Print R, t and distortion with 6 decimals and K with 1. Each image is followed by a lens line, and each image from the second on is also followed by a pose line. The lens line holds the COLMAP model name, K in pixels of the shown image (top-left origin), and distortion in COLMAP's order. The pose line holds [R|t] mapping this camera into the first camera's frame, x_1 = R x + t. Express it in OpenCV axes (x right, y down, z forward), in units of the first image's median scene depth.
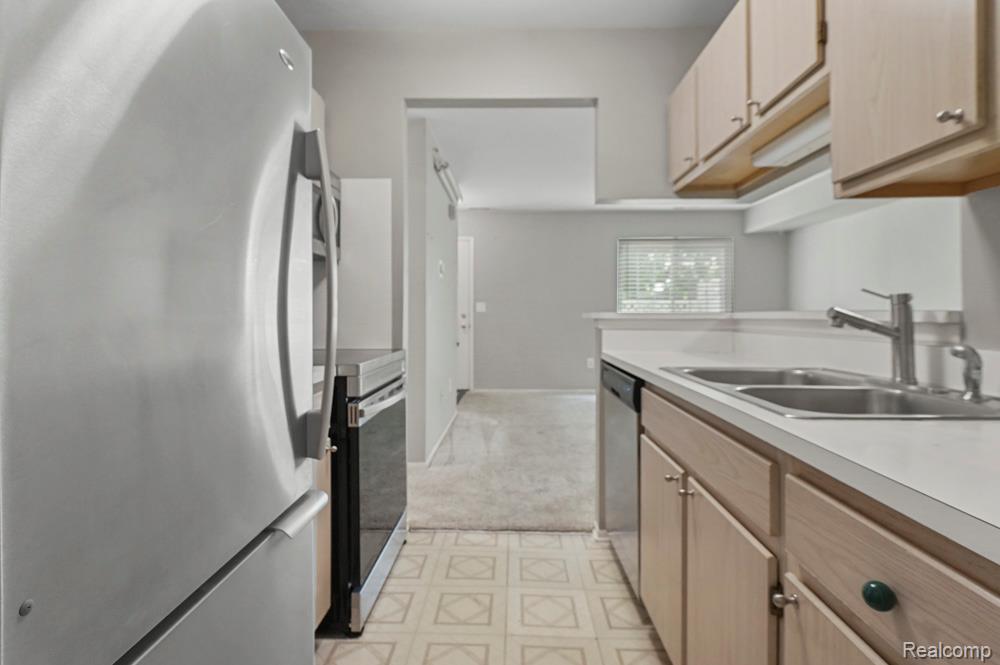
lens RADIAL K [[518.2, 0, 497.7], [0, 518.2, 309.5], [0, 0, 1]] dist [-0.002140, 0.000258]
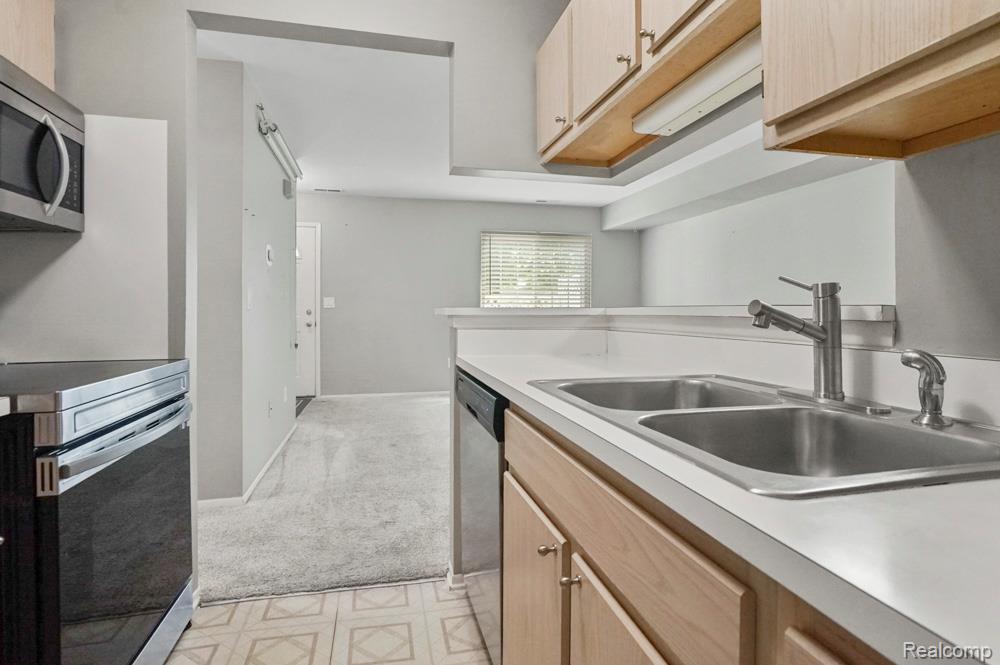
lens RADIAL K [[518.2, 0, 497.7], [0, 518.2, 309.5], [0, 0, 1]] dist [-0.002140, 0.000258]
pose [[0.966907, -0.000869, 0.255127, 0.059273], [-0.001186, 0.999968, 0.007902, 0.002031], [-0.255126, -0.007943, 0.966875, 0.215319]]
